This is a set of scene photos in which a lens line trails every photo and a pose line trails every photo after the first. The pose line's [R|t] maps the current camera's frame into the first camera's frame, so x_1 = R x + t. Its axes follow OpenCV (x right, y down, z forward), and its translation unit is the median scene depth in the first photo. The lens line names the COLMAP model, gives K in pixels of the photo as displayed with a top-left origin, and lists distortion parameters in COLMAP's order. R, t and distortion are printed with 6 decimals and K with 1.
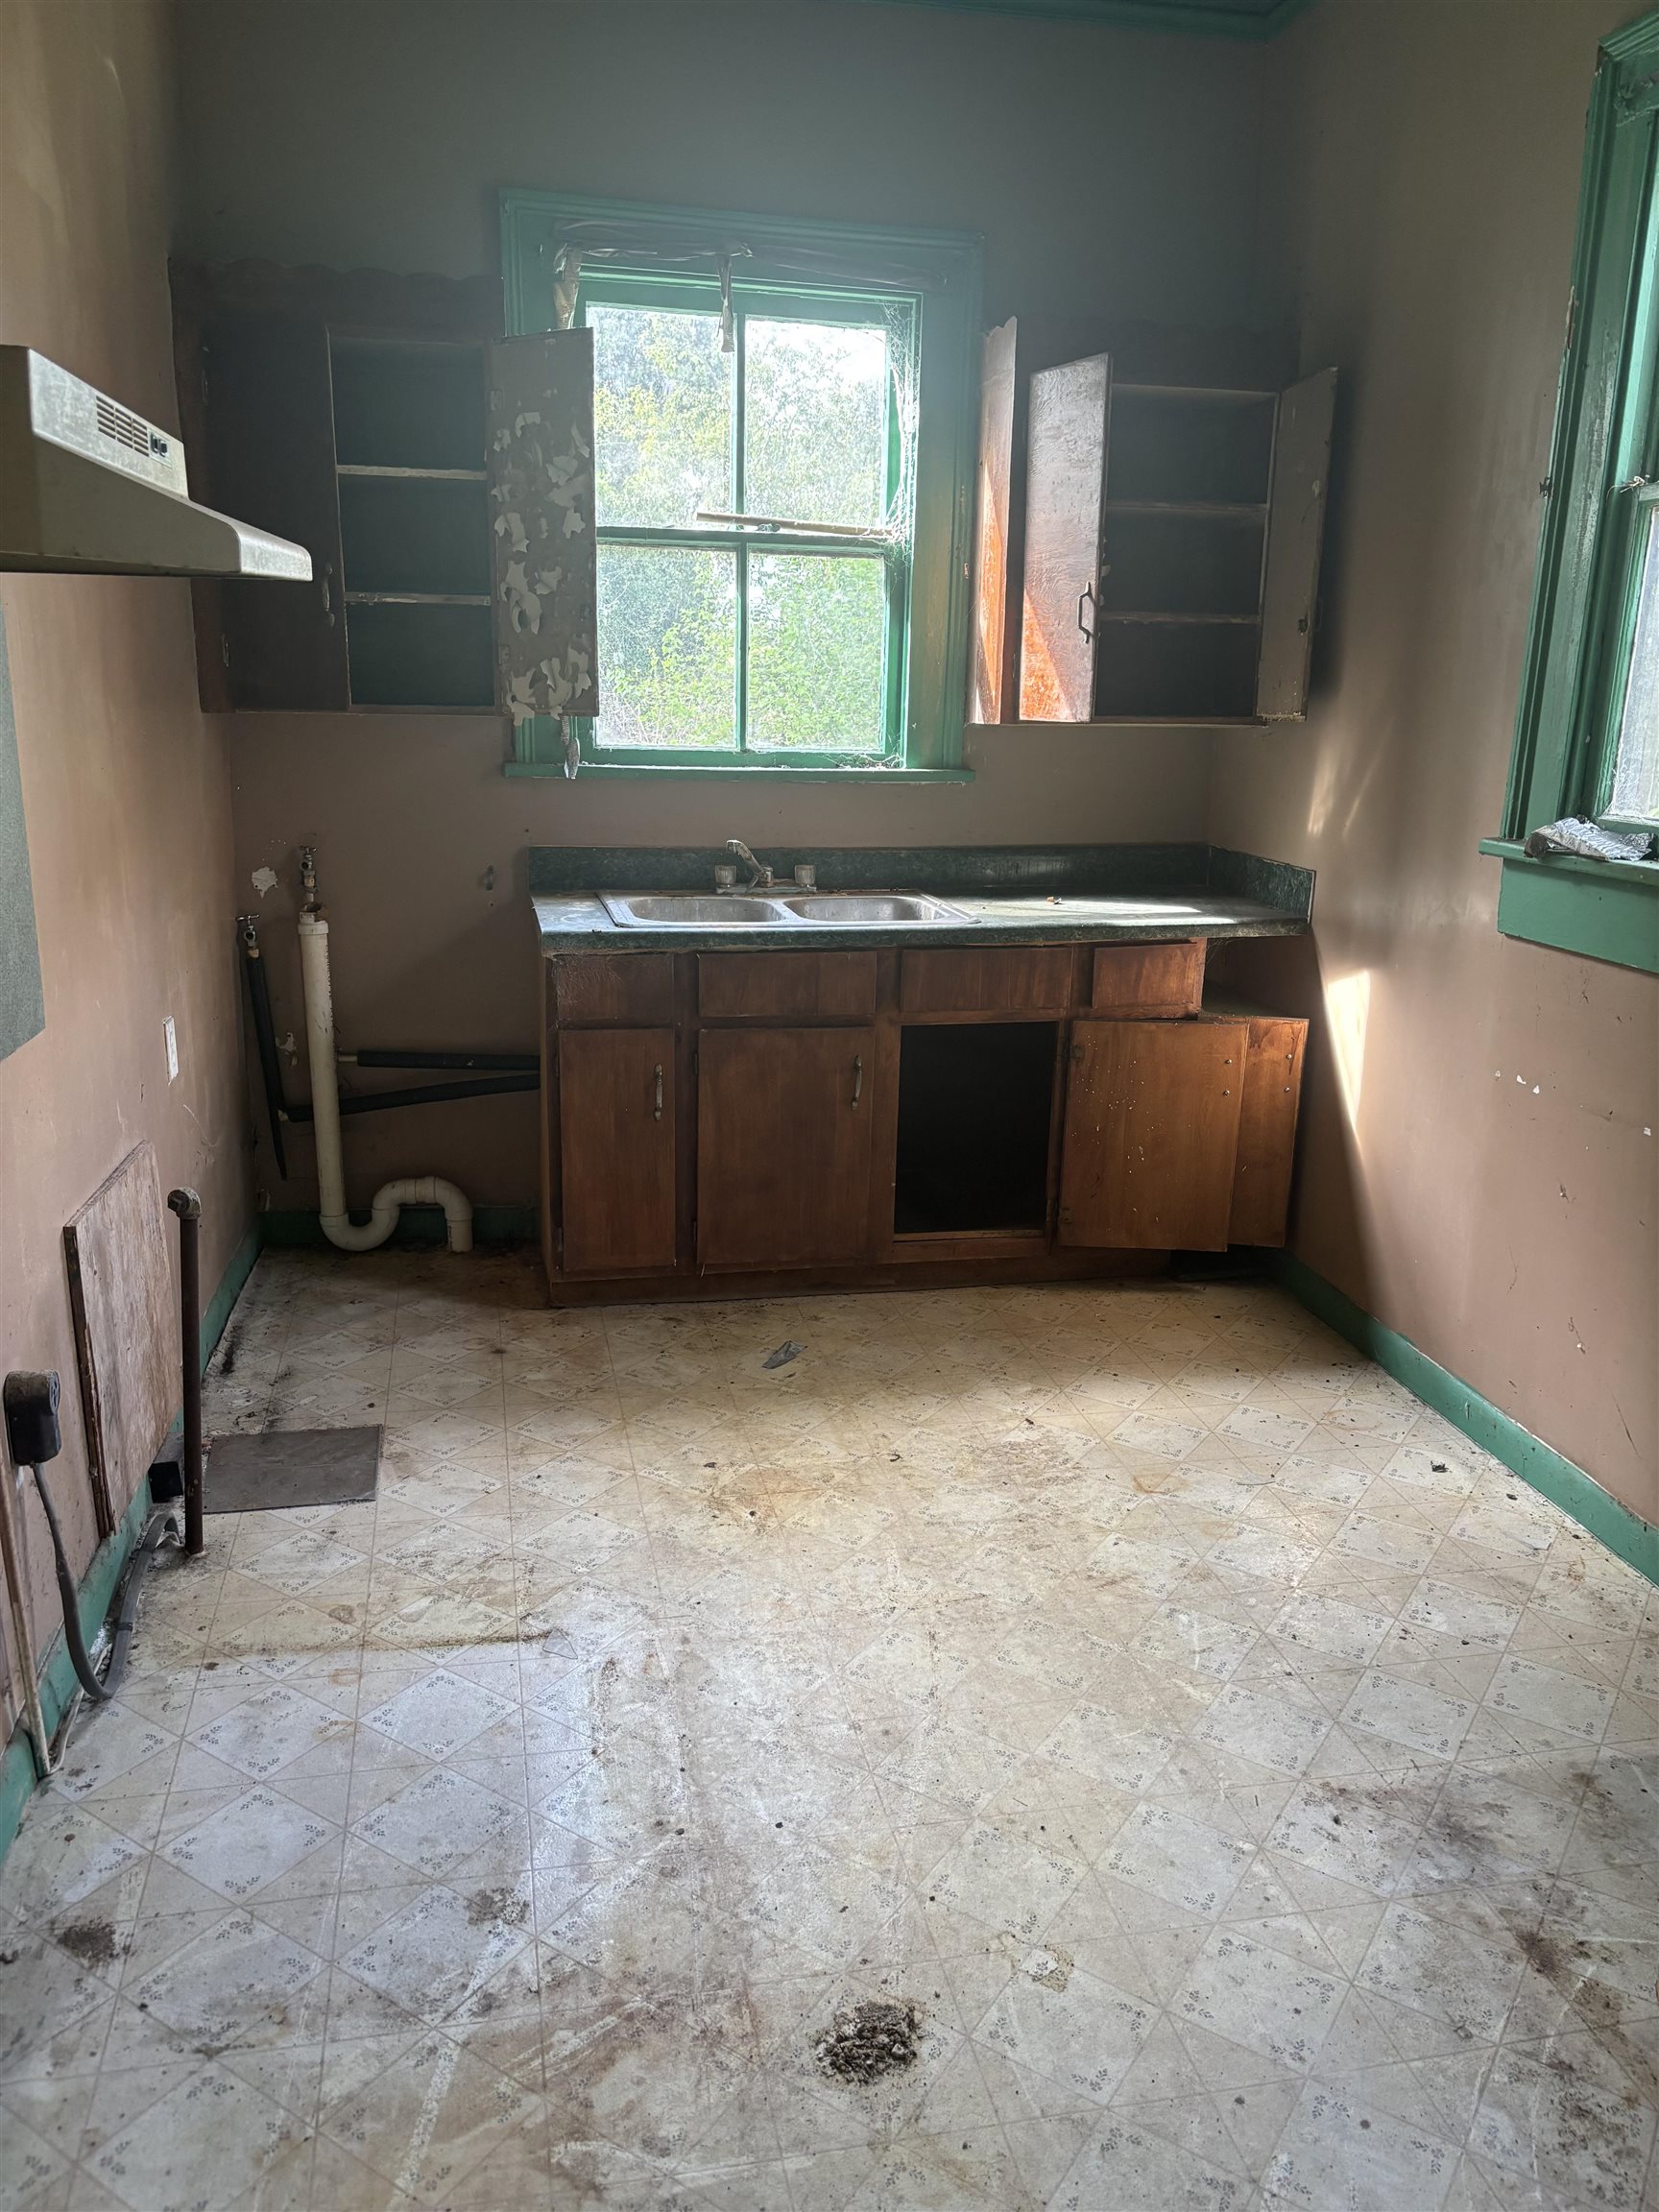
lens RADIAL K [[1657.6, 0, 813.3], [0, 1657.6, 1110.2], [0, 0, 1]] dist [0.038966, -0.049633]
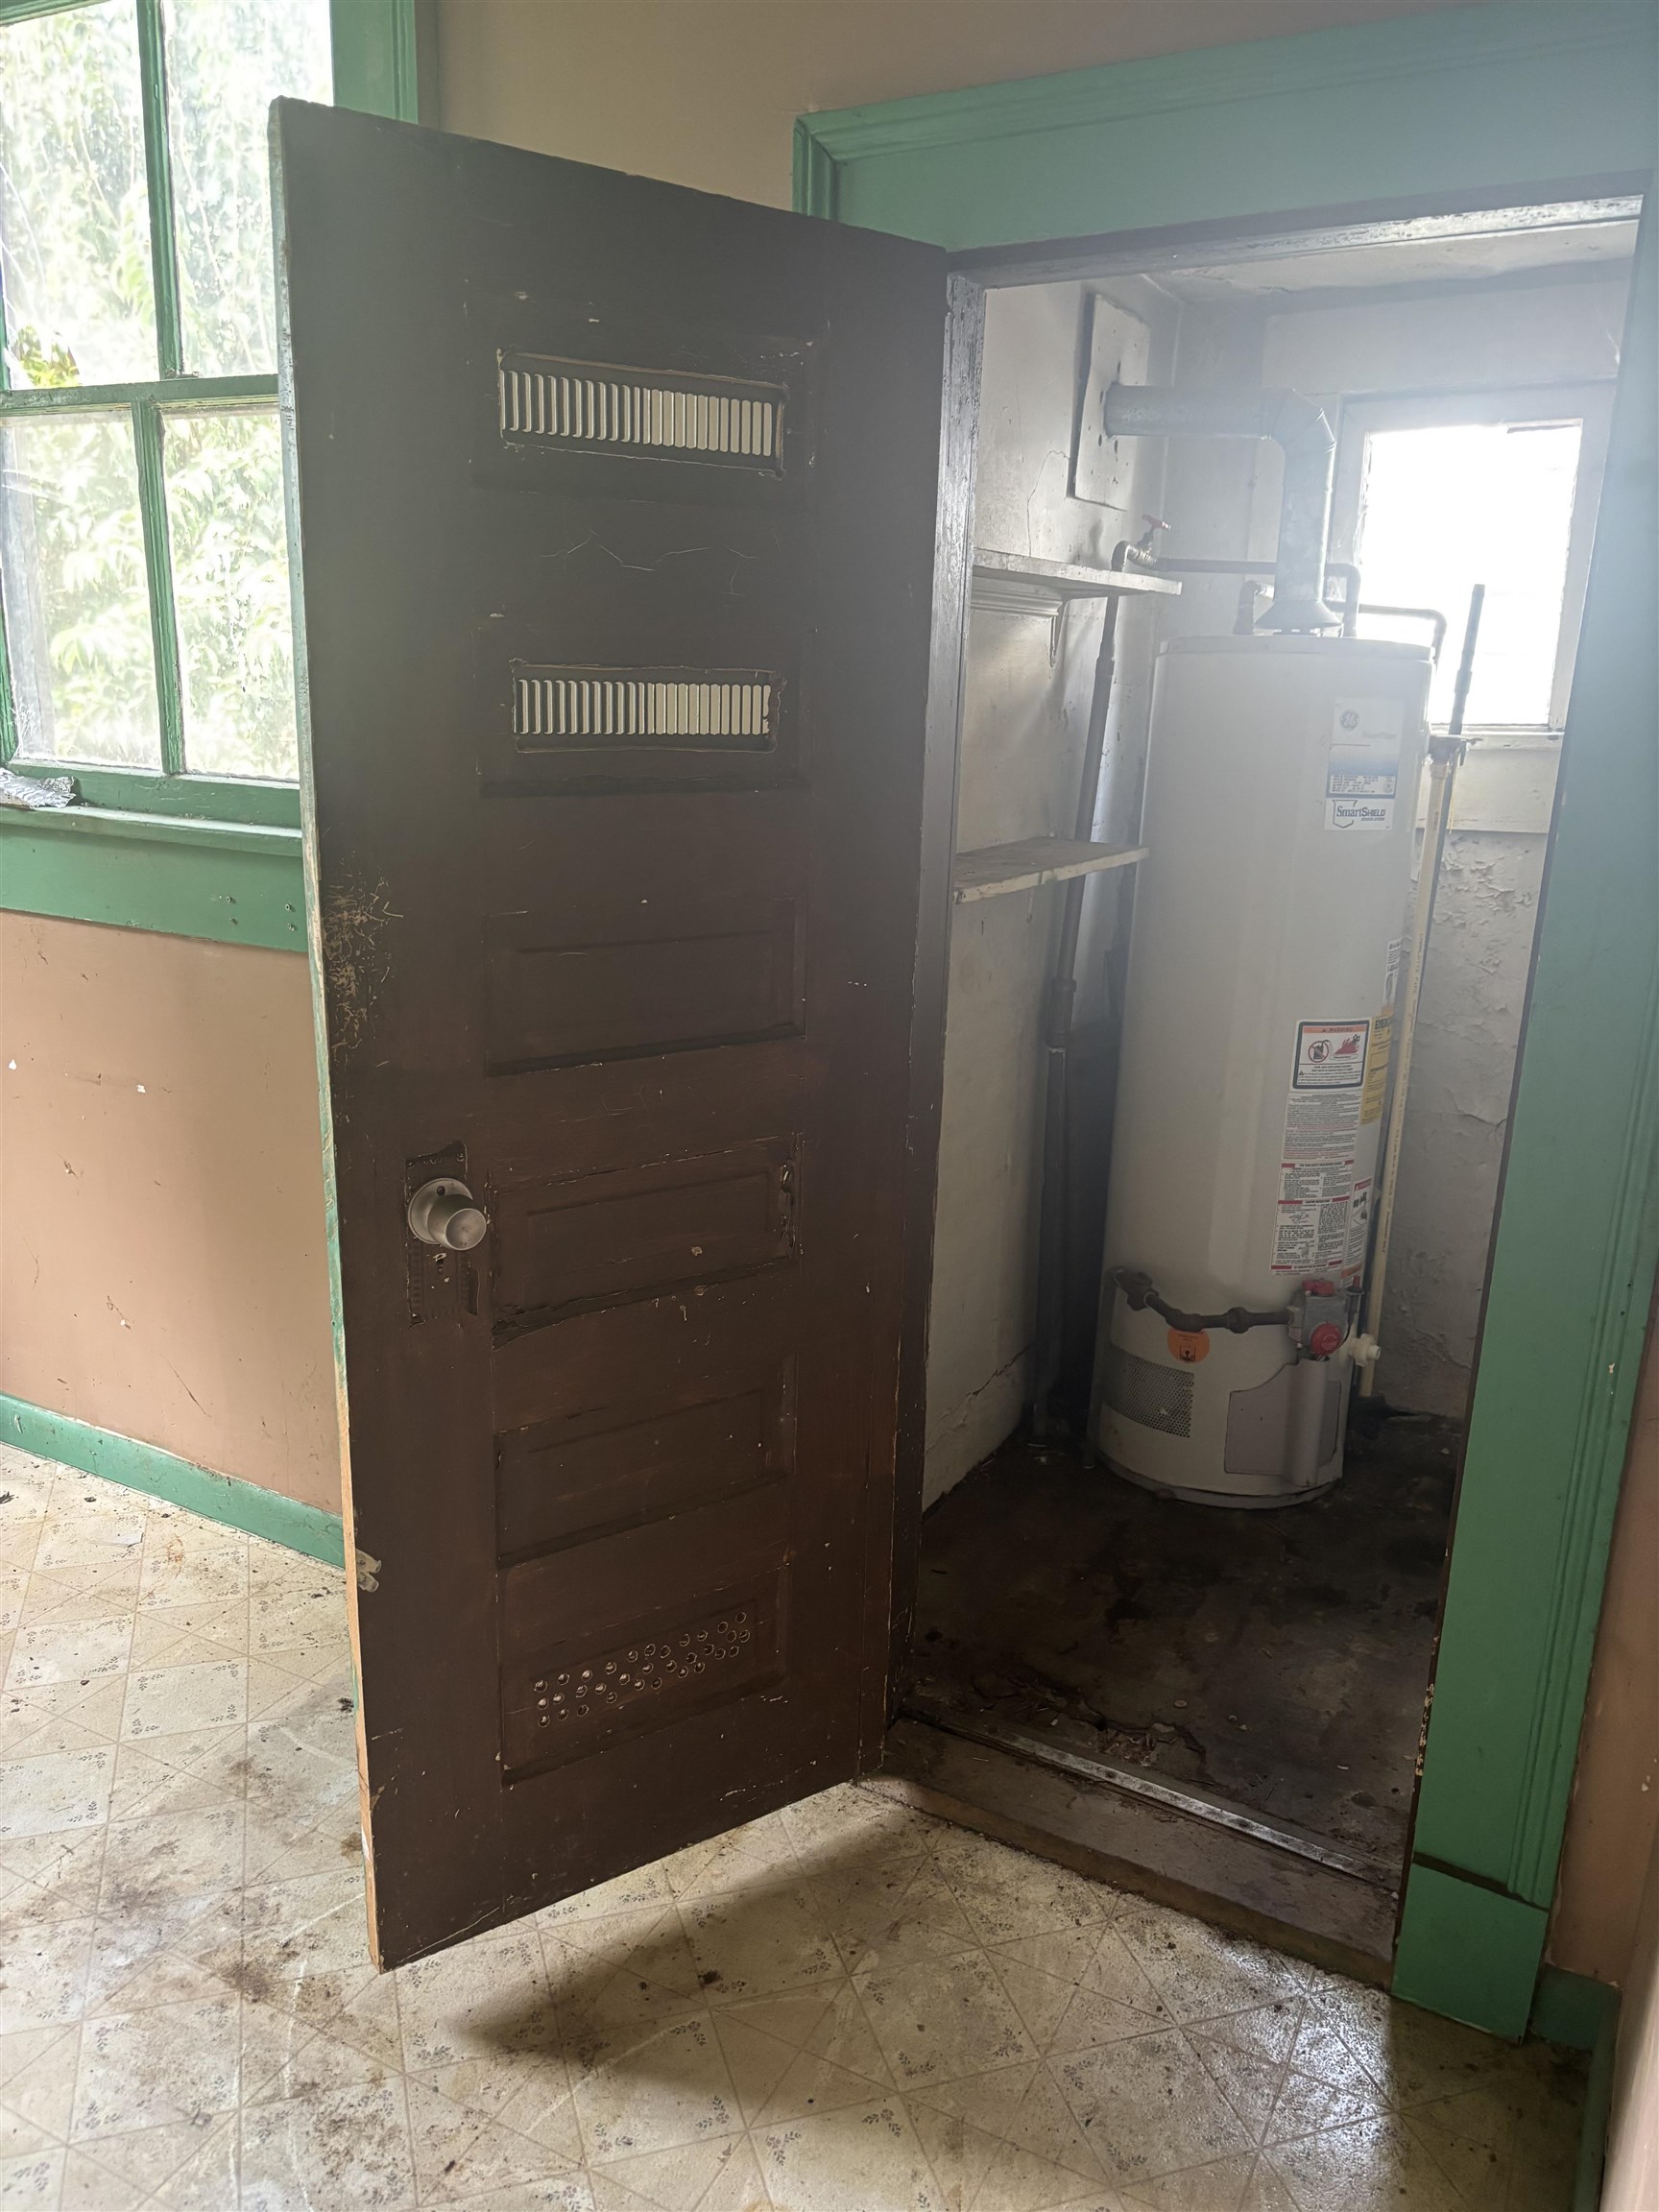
lens RADIAL K [[1662.8, 0, 827.6], [0, 1662.8, 1116.1], [0, 0, 1]] dist [0.052024, -0.068081]
pose [[0.625455, -0.210136, 0.751432, 0.019917], [0.178733, 0.976030, 0.124176, -0.019806], [-0.759514, 0.056639, 0.648021, 0.074874]]
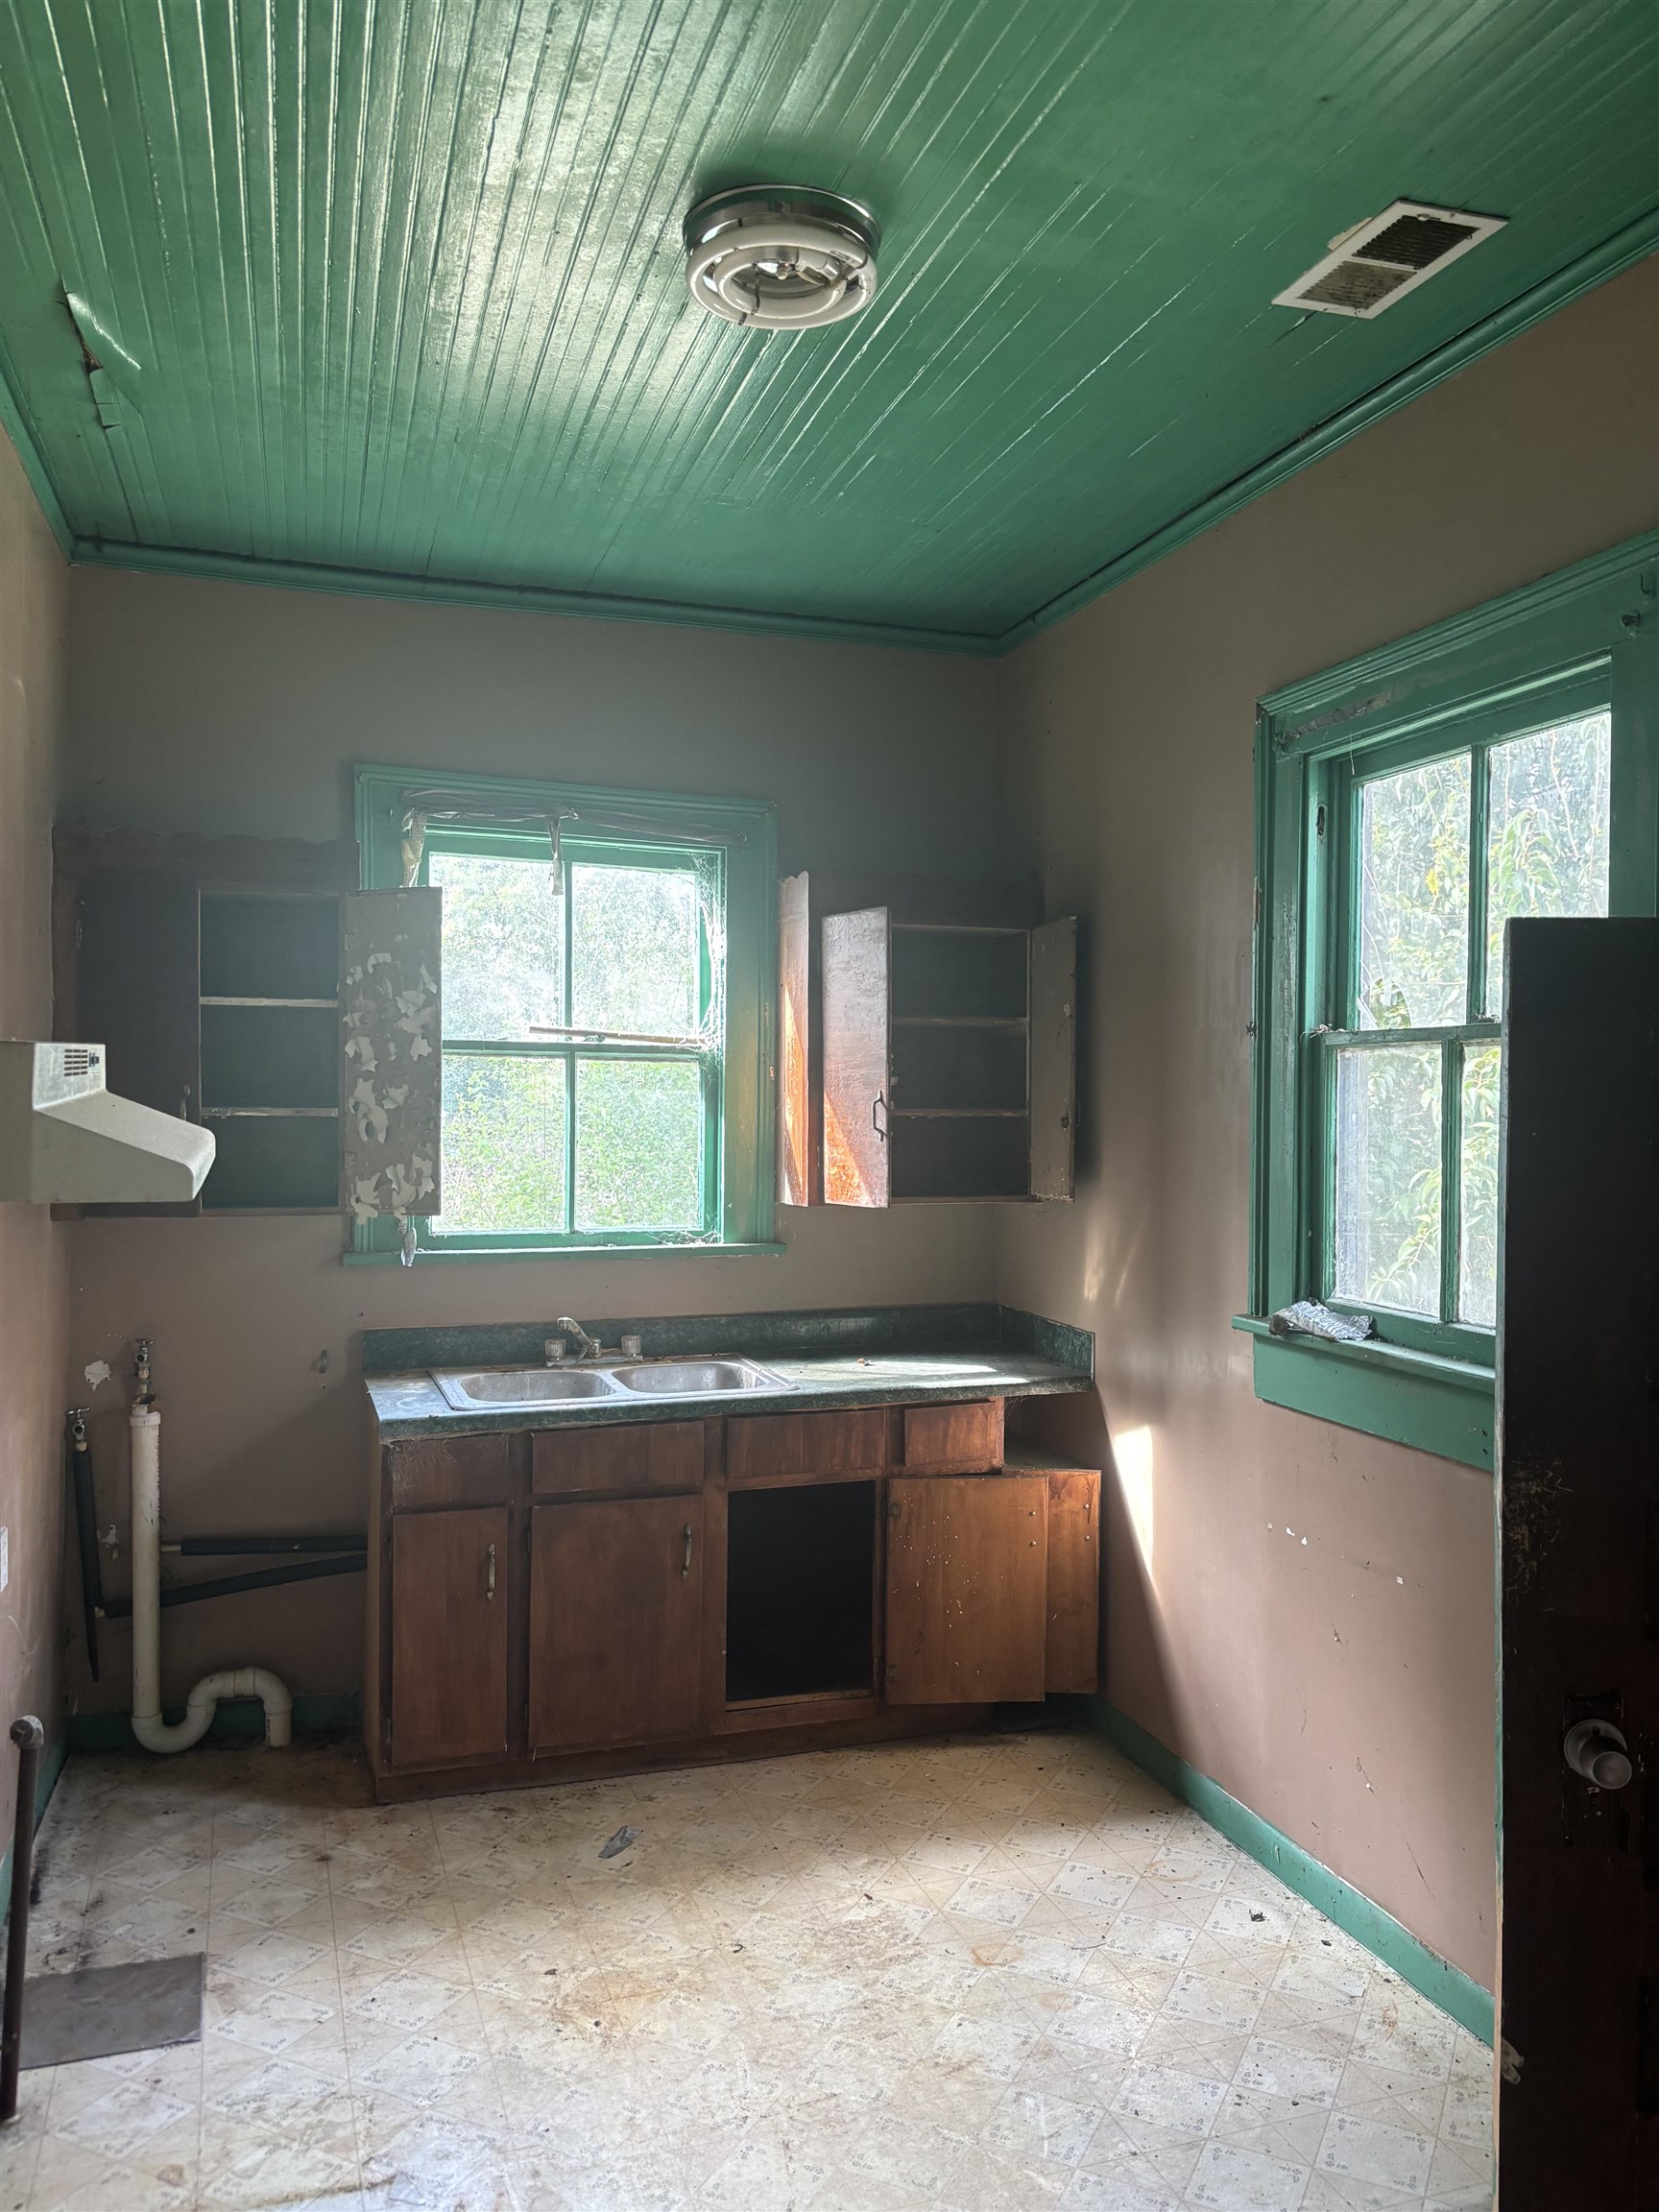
lens RADIAL K [[1662.8, 0, 827.6], [0, 1662.8, 1116.1], [0, 0, 1]] dist [0.052024, -0.068081]
pose [[0.991303, -0.013398, 0.130918, -0.024576], [0.044230, 0.970856, -0.235546, -0.040081], [-0.123947, 0.239287, 0.963005, -0.107574]]
